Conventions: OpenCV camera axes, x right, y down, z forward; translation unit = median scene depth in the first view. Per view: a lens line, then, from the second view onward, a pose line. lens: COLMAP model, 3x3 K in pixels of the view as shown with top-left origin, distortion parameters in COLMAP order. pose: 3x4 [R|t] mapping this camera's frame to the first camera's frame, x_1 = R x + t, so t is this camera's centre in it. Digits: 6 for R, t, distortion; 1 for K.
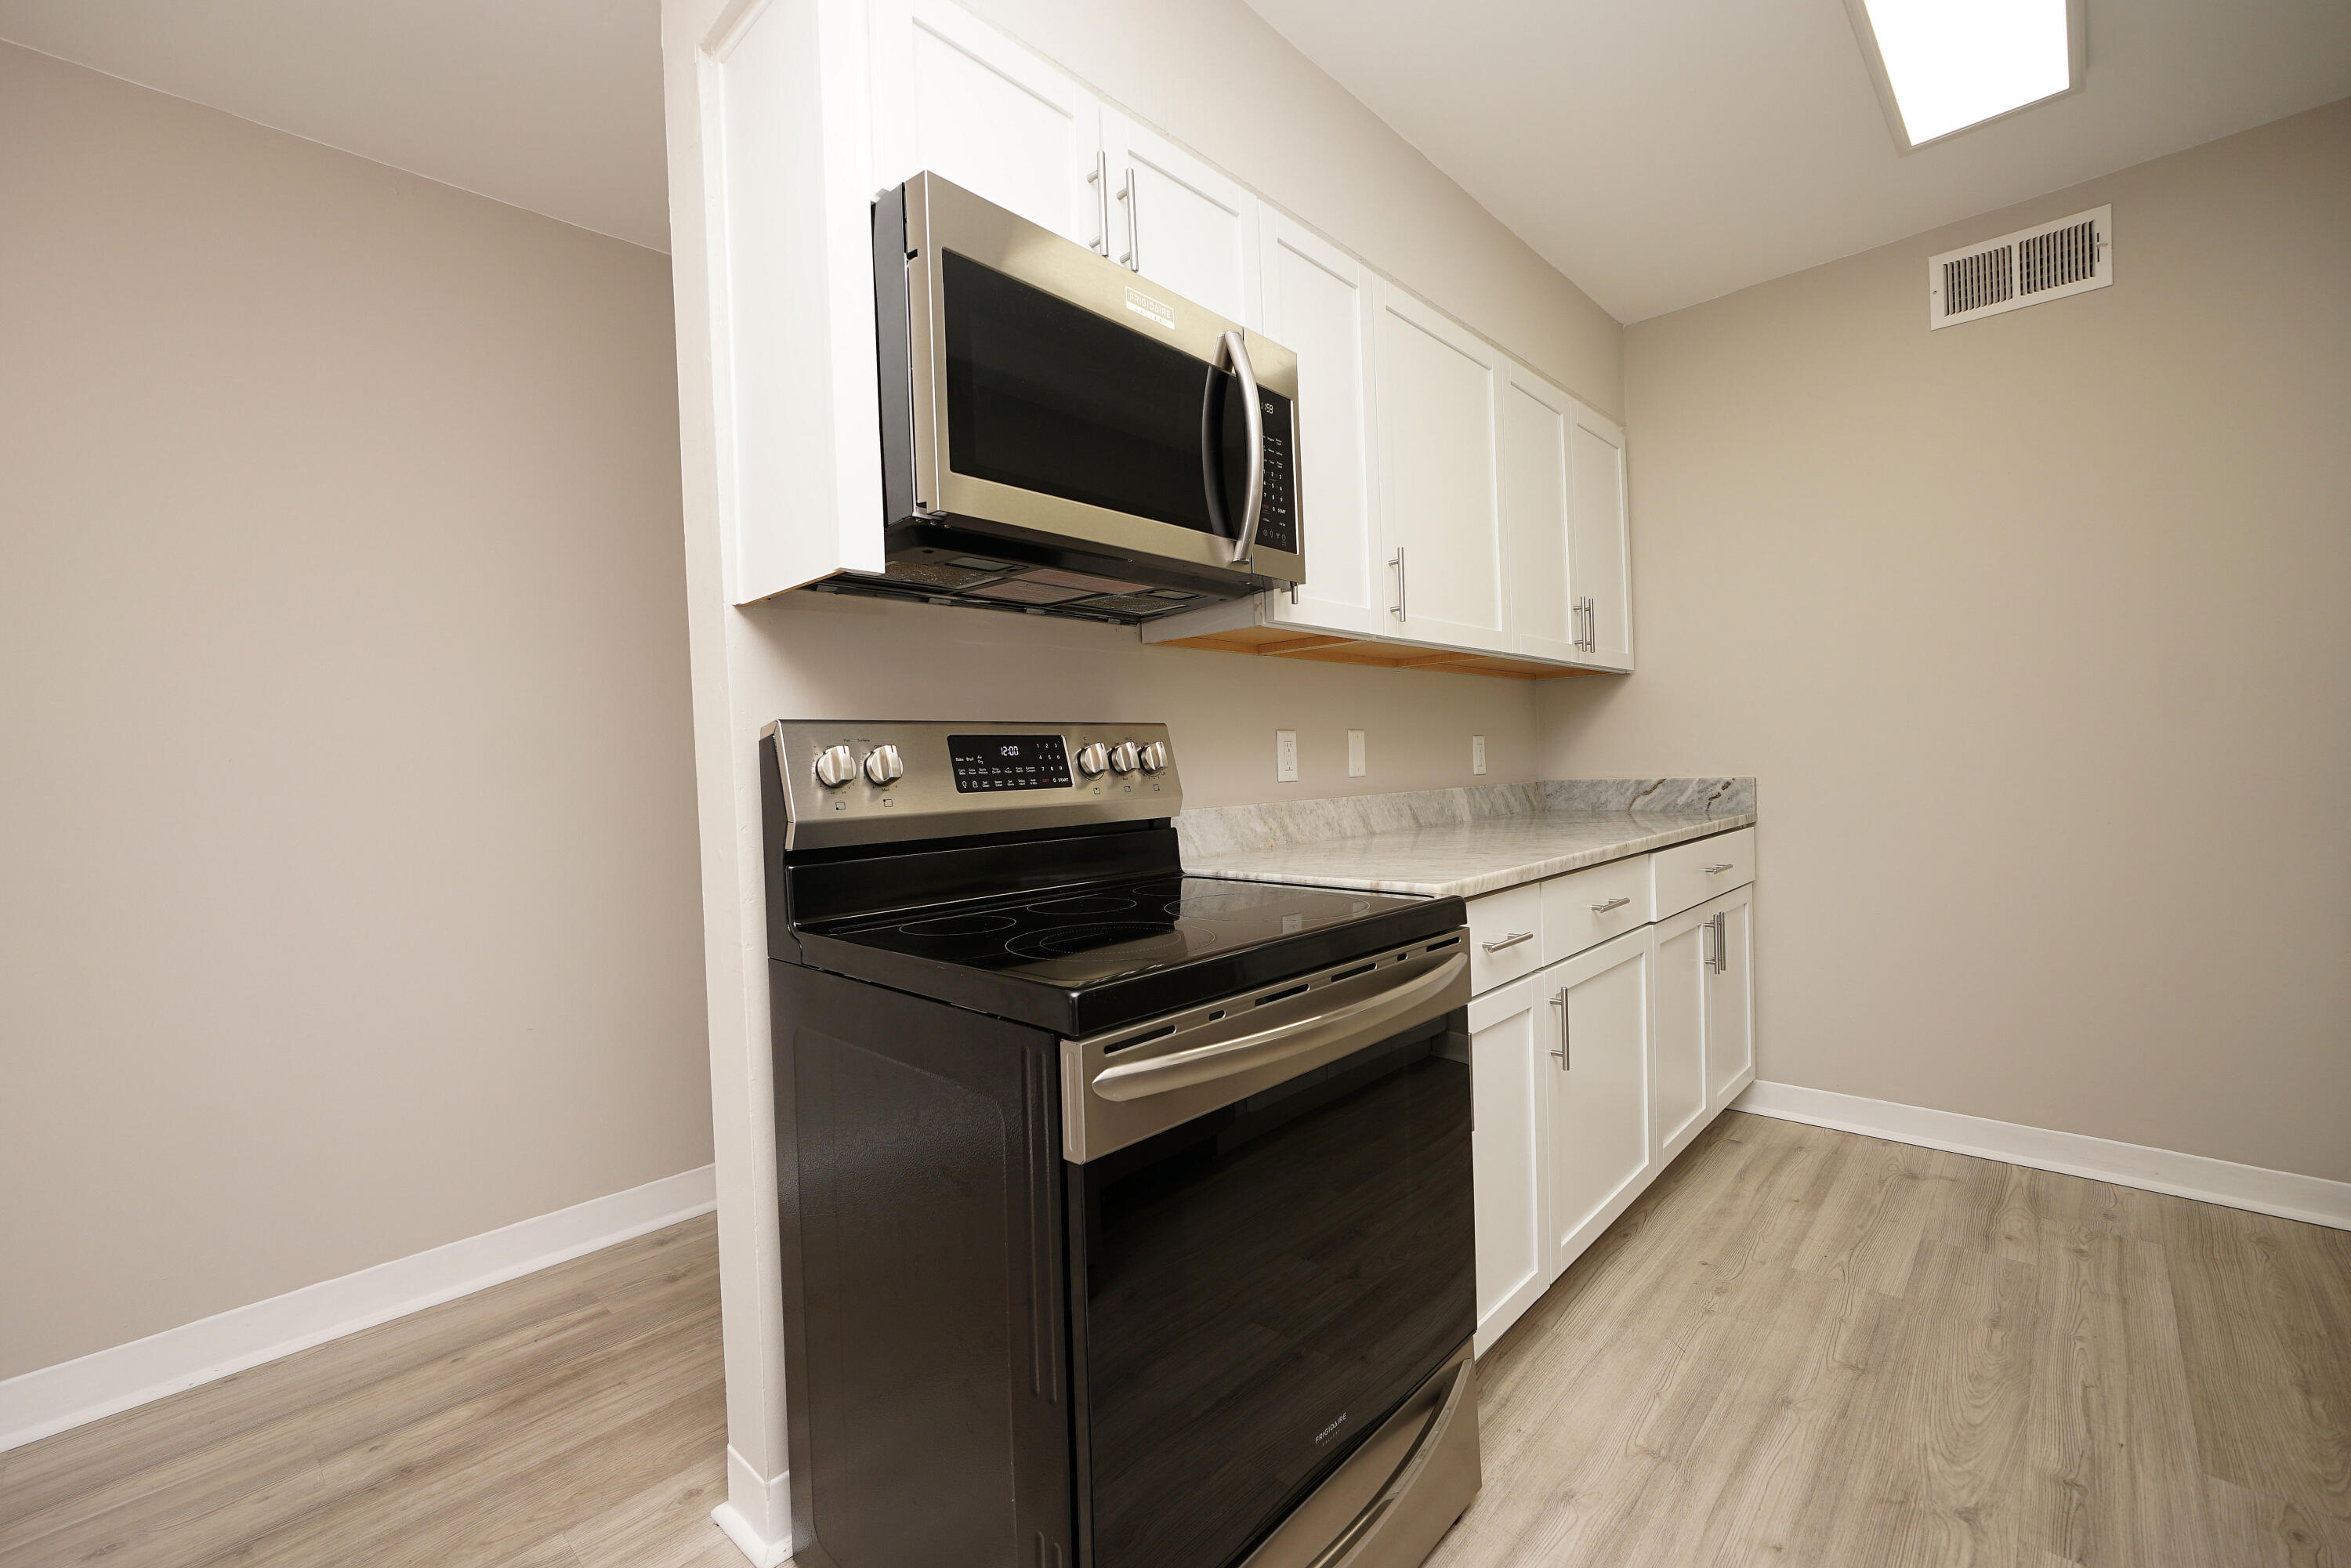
lens RADIAL K [[978.8, 0, 1152.3], [0, 978.8, 776.4], [0, 0, 1]] dist [-0.016773, 0.005142]
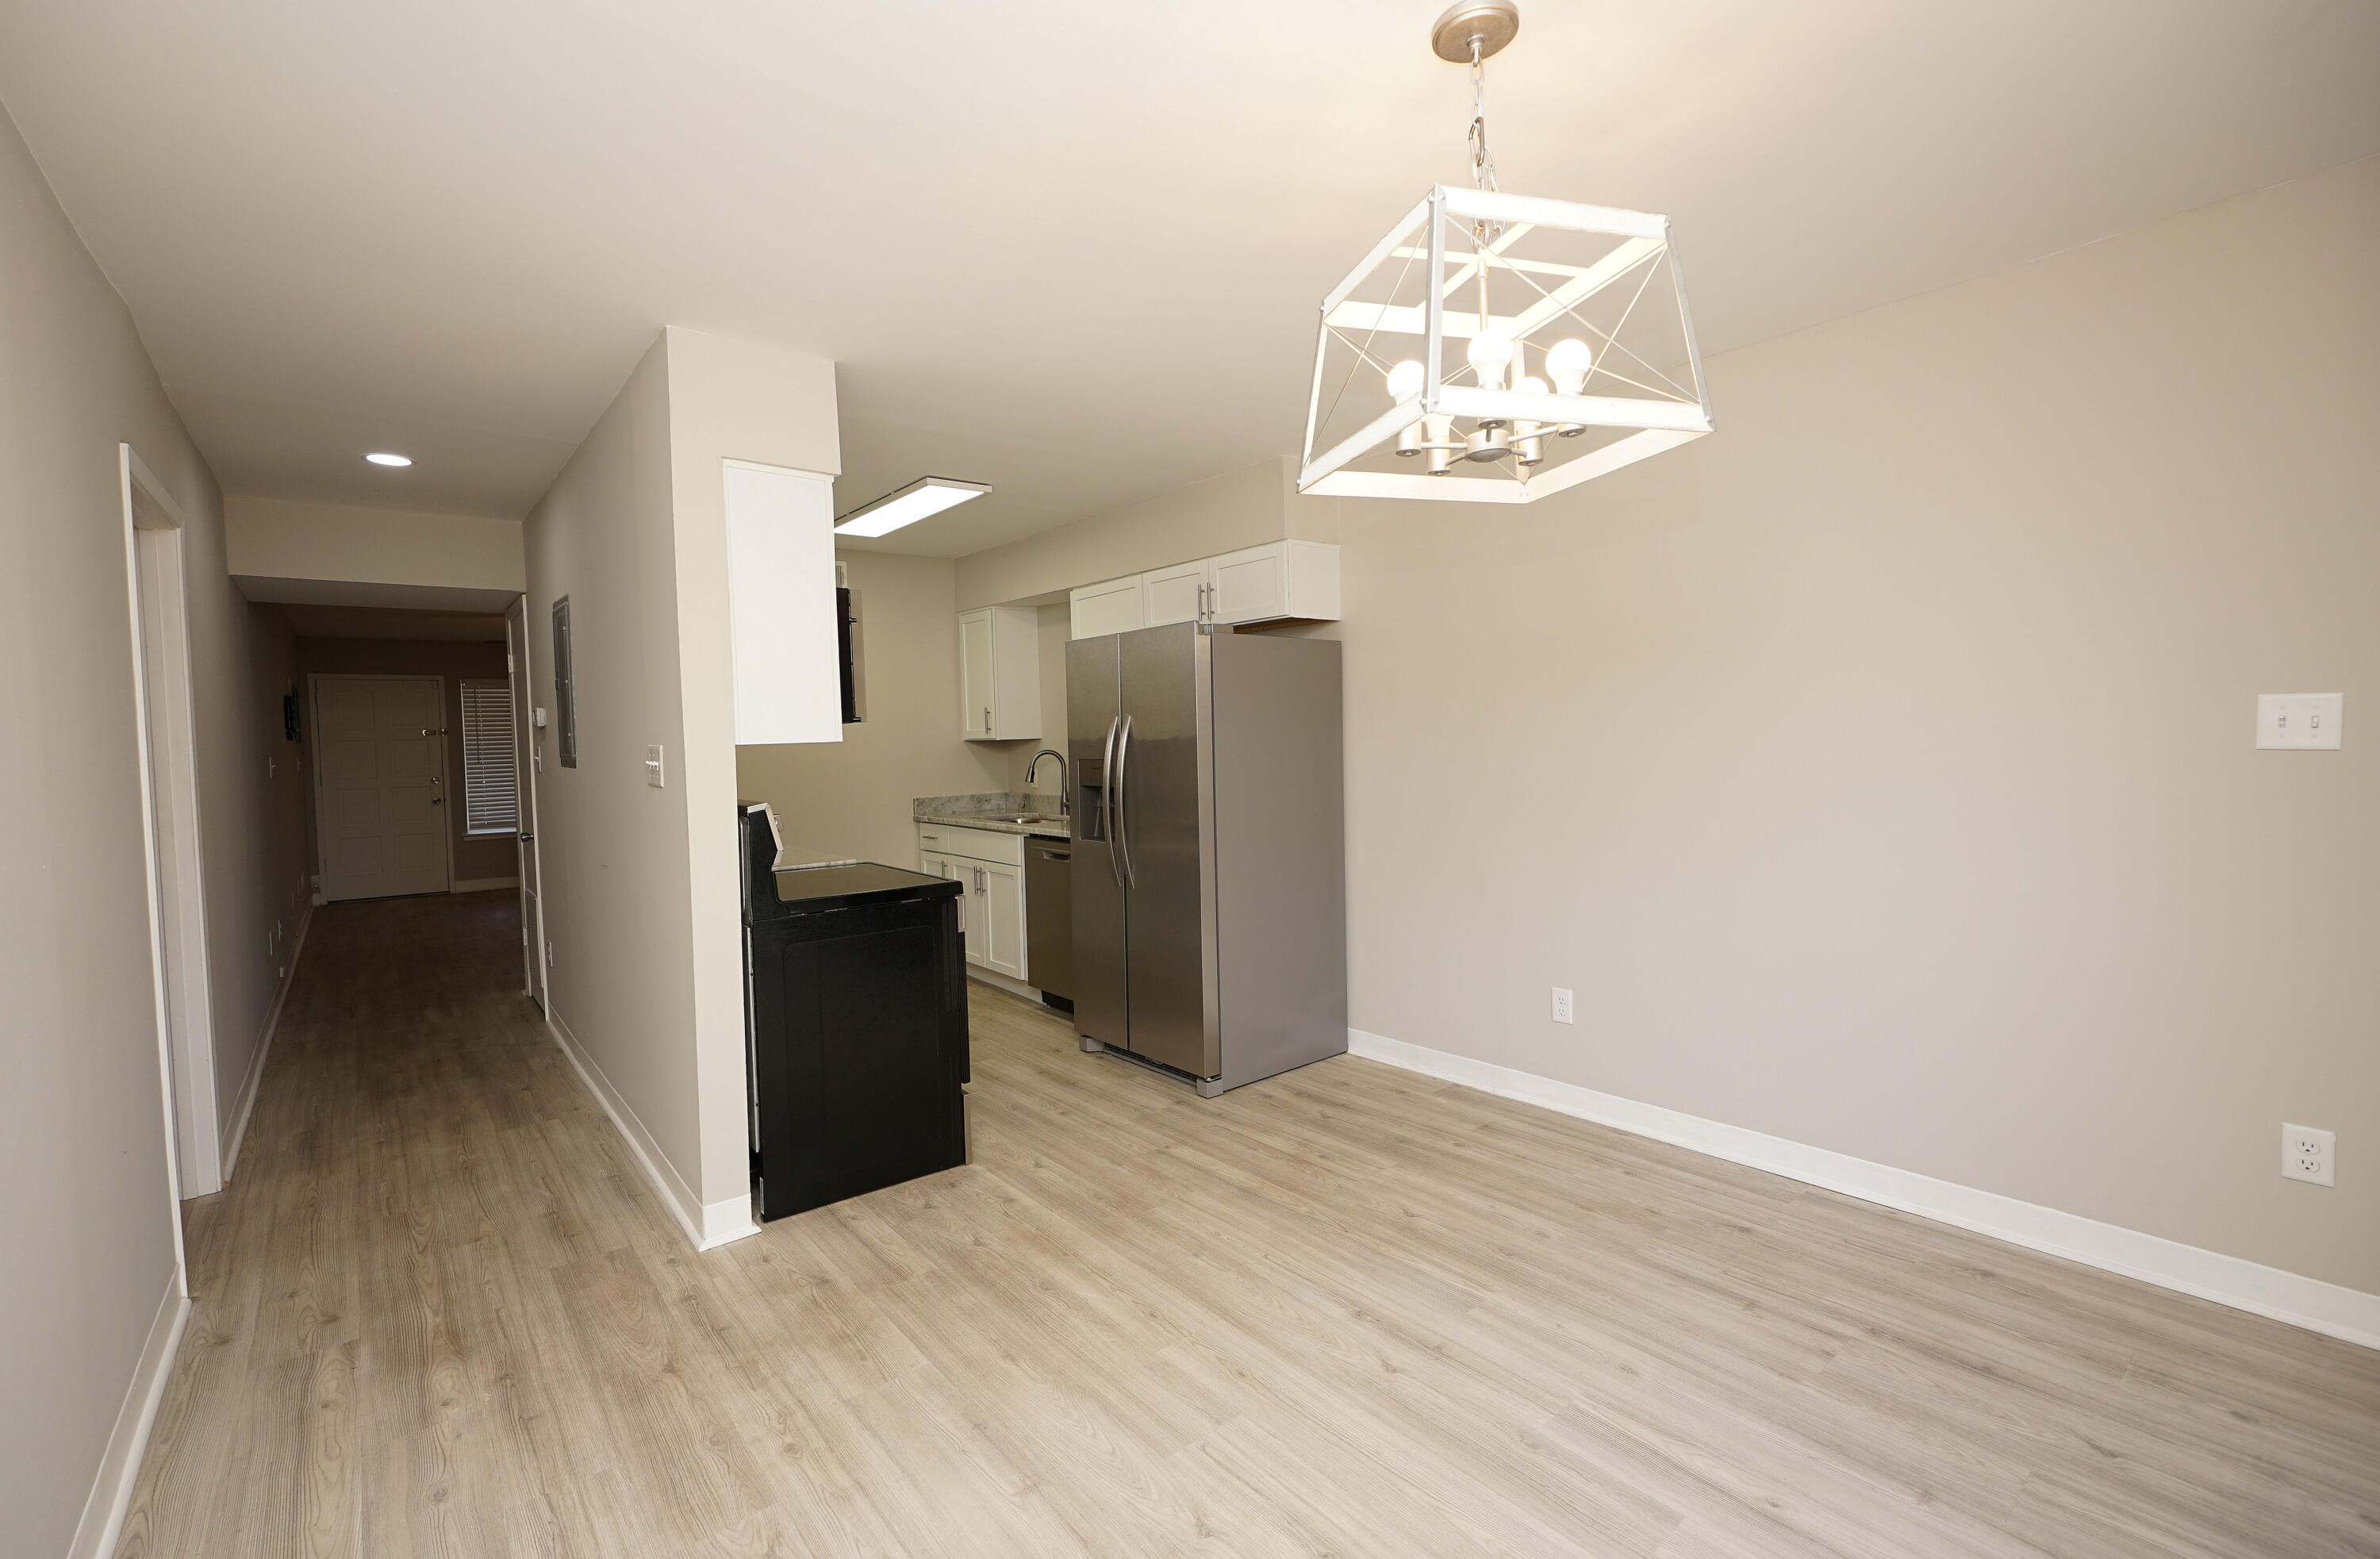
lens RADIAL K [[1010.9, 0, 1155.8], [0, 1010.9, 779.8], [0, 0, 1]] dist [-0.011107, 0.000368]
pose [[0.131982, -0.012285, 0.991176, -1.323875], [0.030945, 0.999487, 0.008268, -0.052824], [-0.990769, 0.029581, 0.132295, -0.057095]]
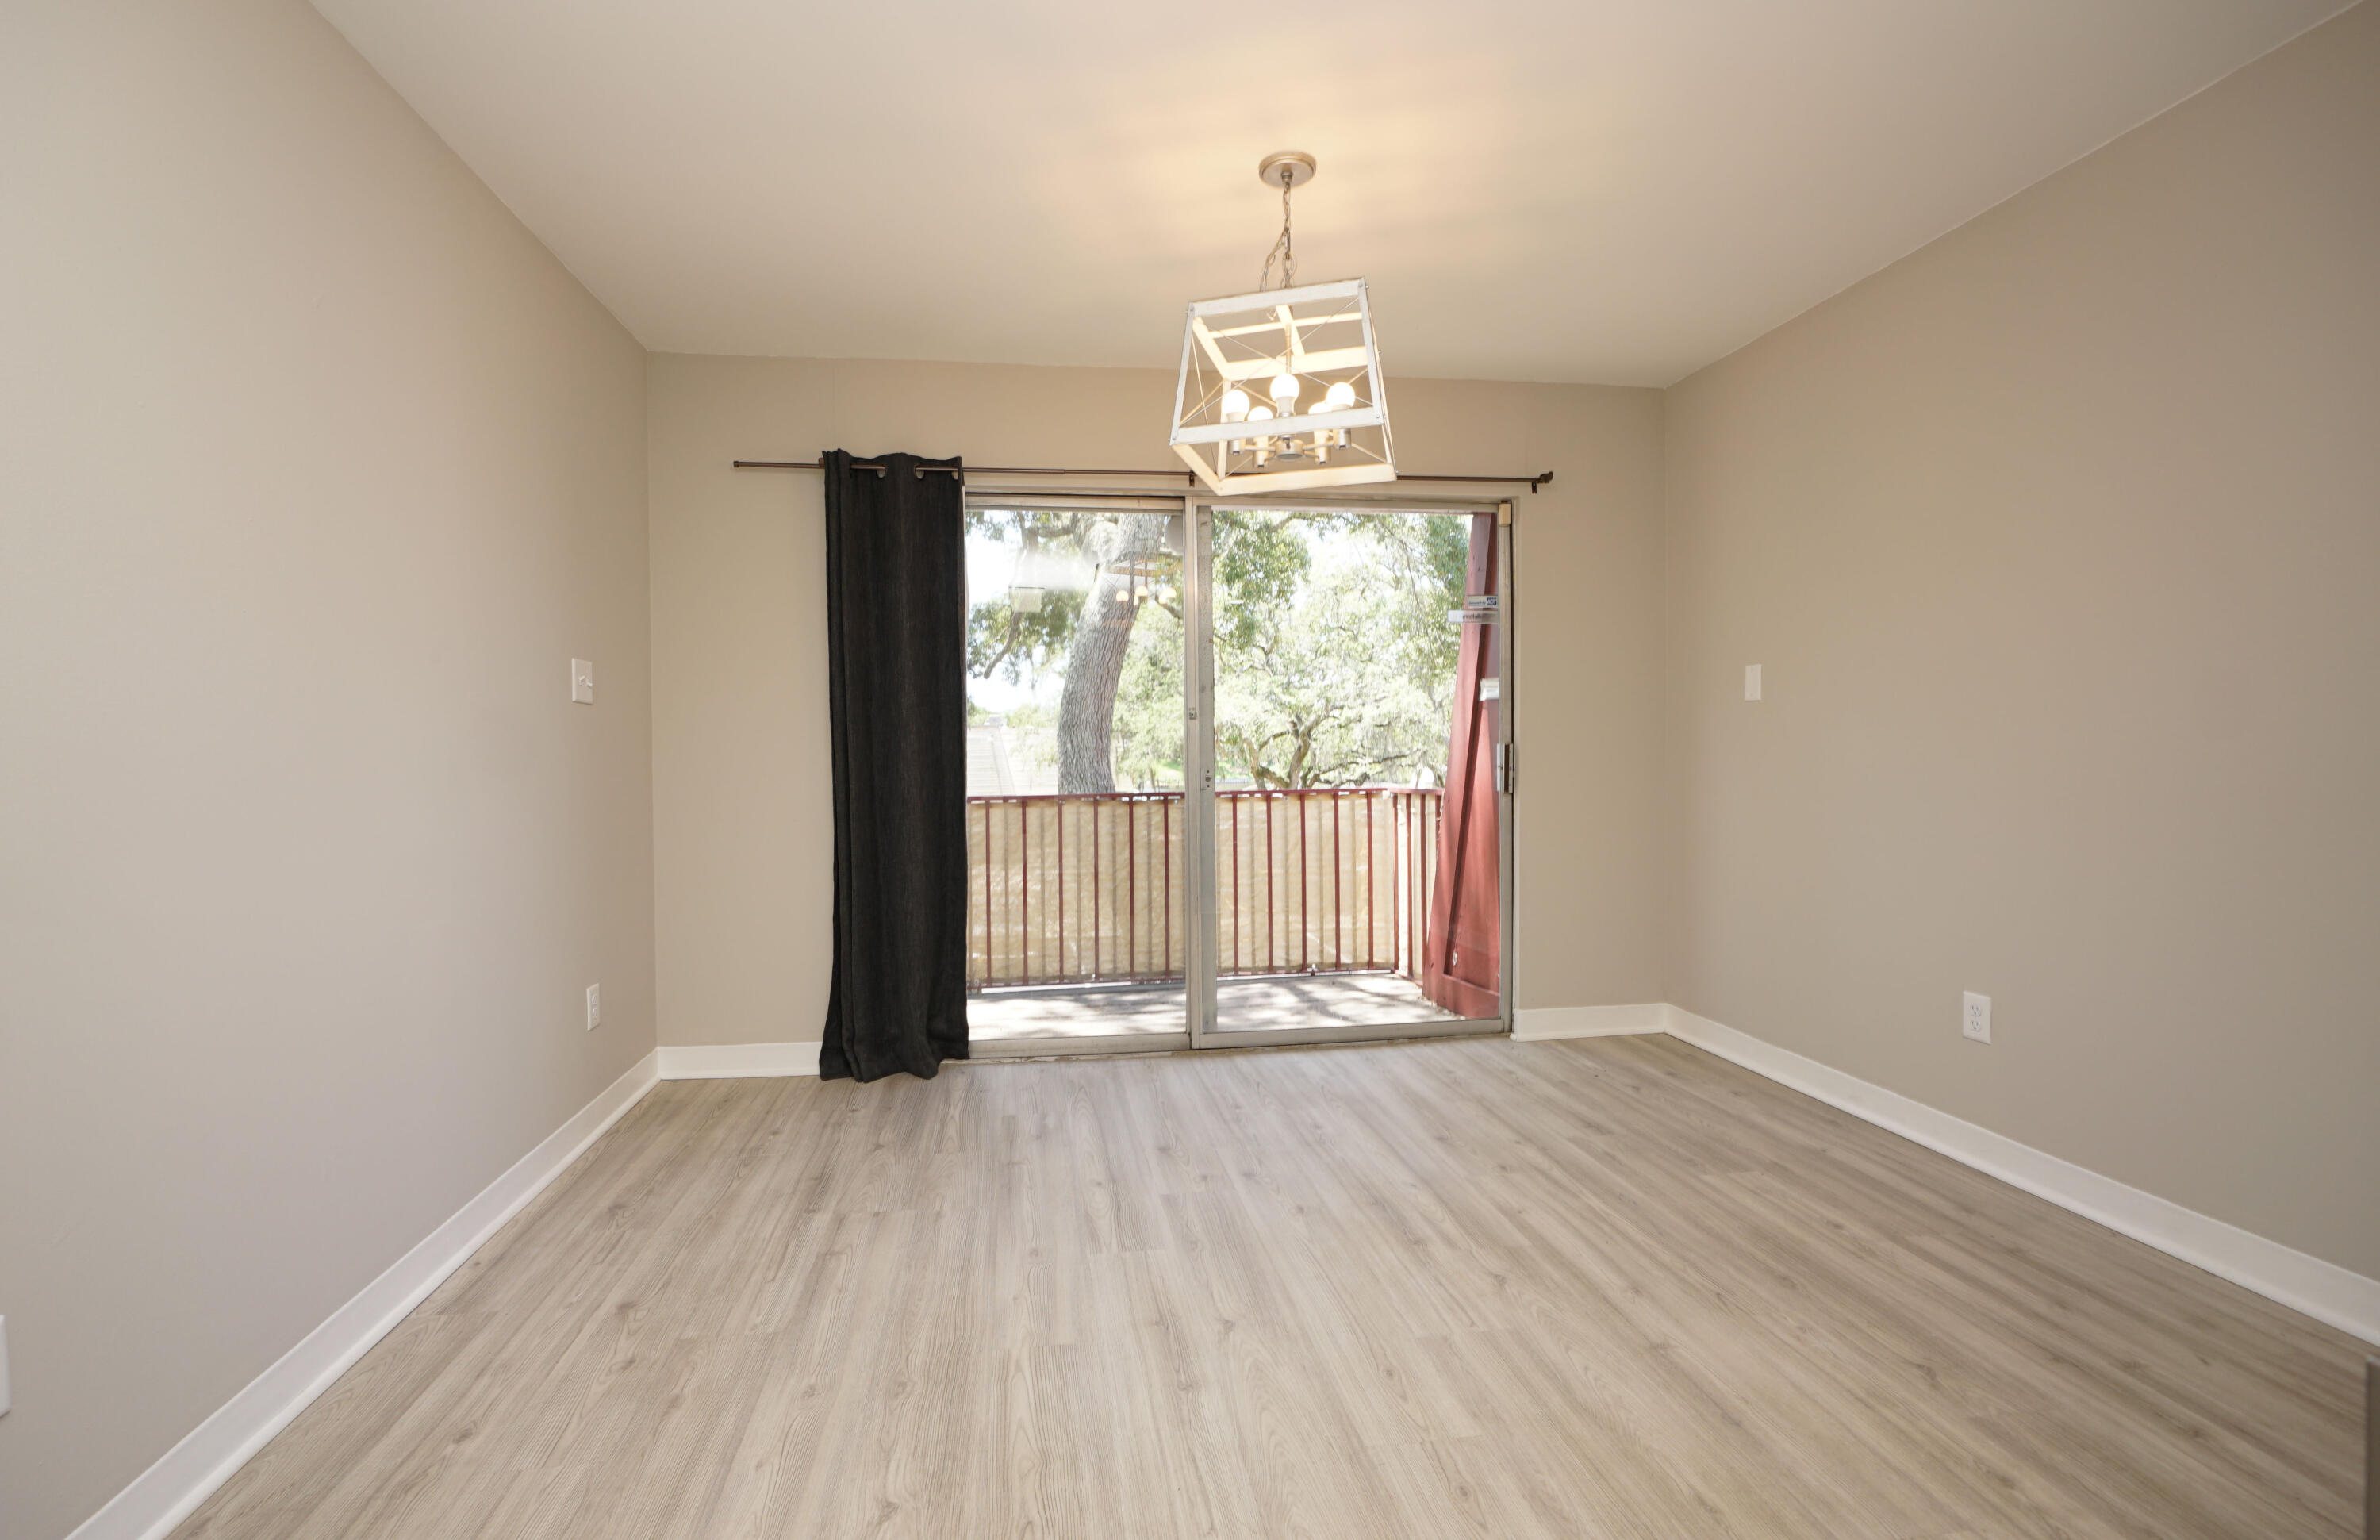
lens RADIAL K [[1013.5, 0, 1156.9], [0, 1013.5, 770.3], [0, 0, 1]] dist [-0.019387, 0.009817]
pose [[-0.620838, 0.054584, -0.782037, 0.223973], [0.018889, 0.998325, 0.054685, -0.009255], [0.783712, 0.019179, -0.620829, 0.320143]]
